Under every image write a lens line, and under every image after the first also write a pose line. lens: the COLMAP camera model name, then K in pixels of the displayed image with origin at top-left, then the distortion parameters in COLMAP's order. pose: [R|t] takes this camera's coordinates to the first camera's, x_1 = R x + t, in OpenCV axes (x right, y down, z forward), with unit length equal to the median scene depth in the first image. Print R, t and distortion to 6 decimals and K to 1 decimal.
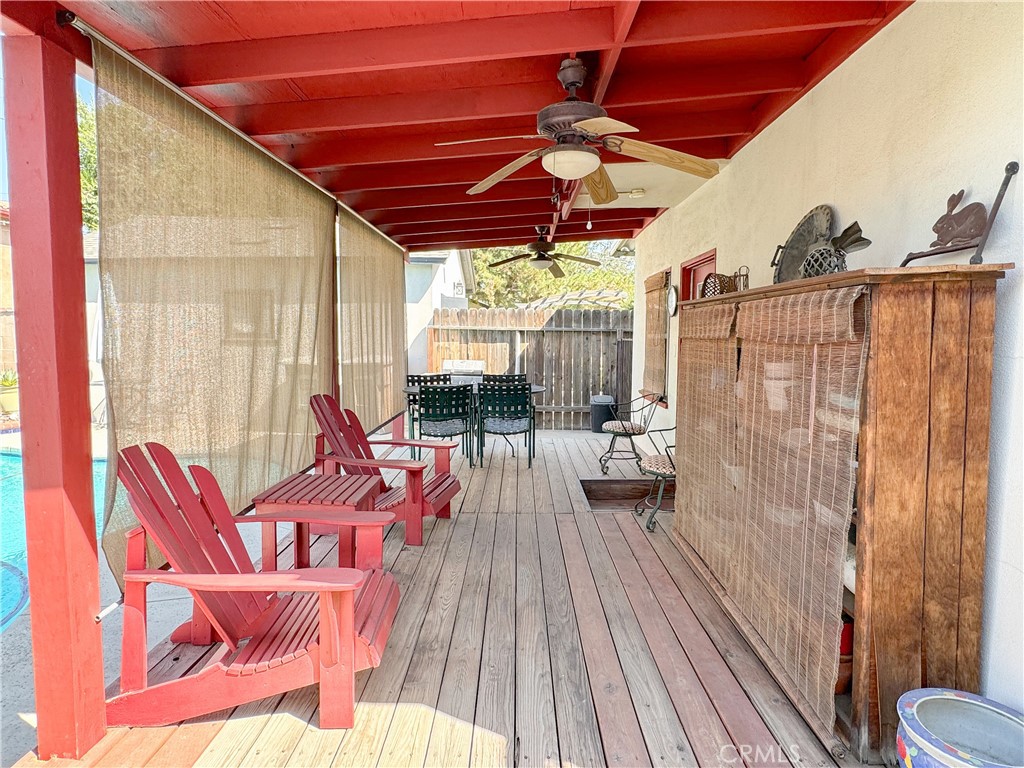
lens RADIAL K [[573.3, 0, 511.9], [0, 573.3, 379.8], [0, 0, 1]] dist [-0.001790, -0.001093]
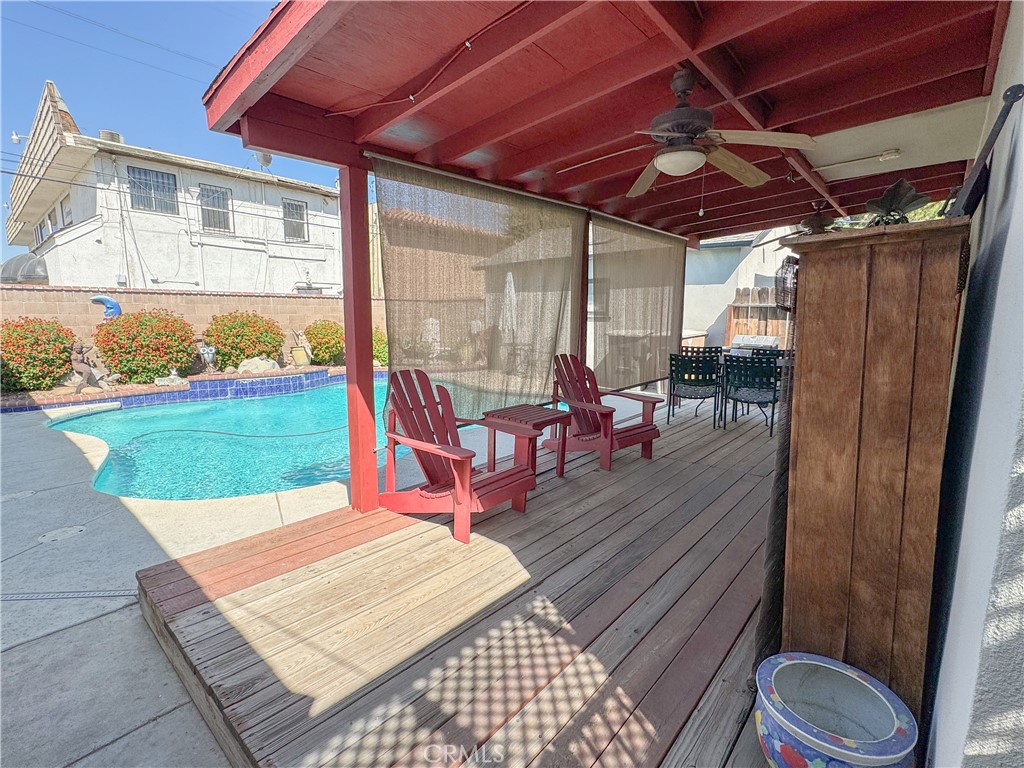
lens RADIAL K [[484.0, 0, 508.1], [0, 484.0, 382.7], [0, 0, 1]] dist [-0.002899, 0.000429]
pose [[0.763344, 0.088081, -0.639960, 0.767821], [-0.047709, 0.995642, 0.080129, 0.016598], [0.644229, -0.030634, 0.764219, 0.002999]]
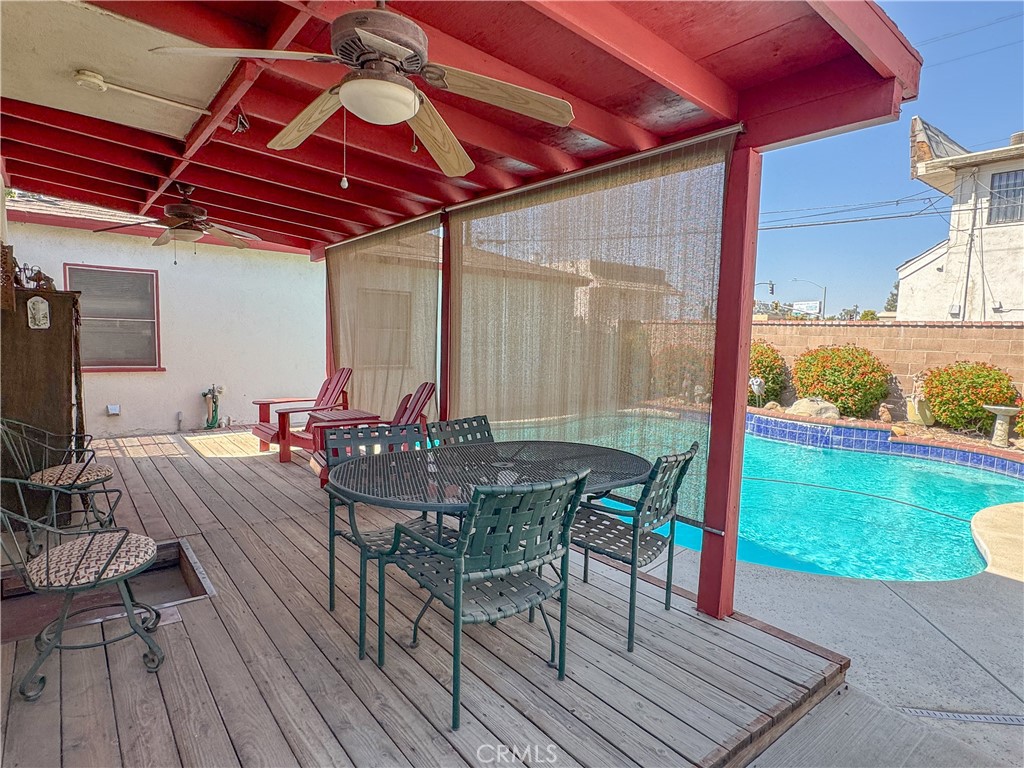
lens RADIAL K [[569.6, 0, 506.9], [0, 569.6, 383.2], [0, 0, 1]] dist [-0.000283, -0.000086]
pose [[-0.770718, 0.027557, -0.636580, 0.746432], [-0.082995, 0.986211, 0.143175, -0.383976], [0.631748, 0.163181, -0.757804, 4.832951]]
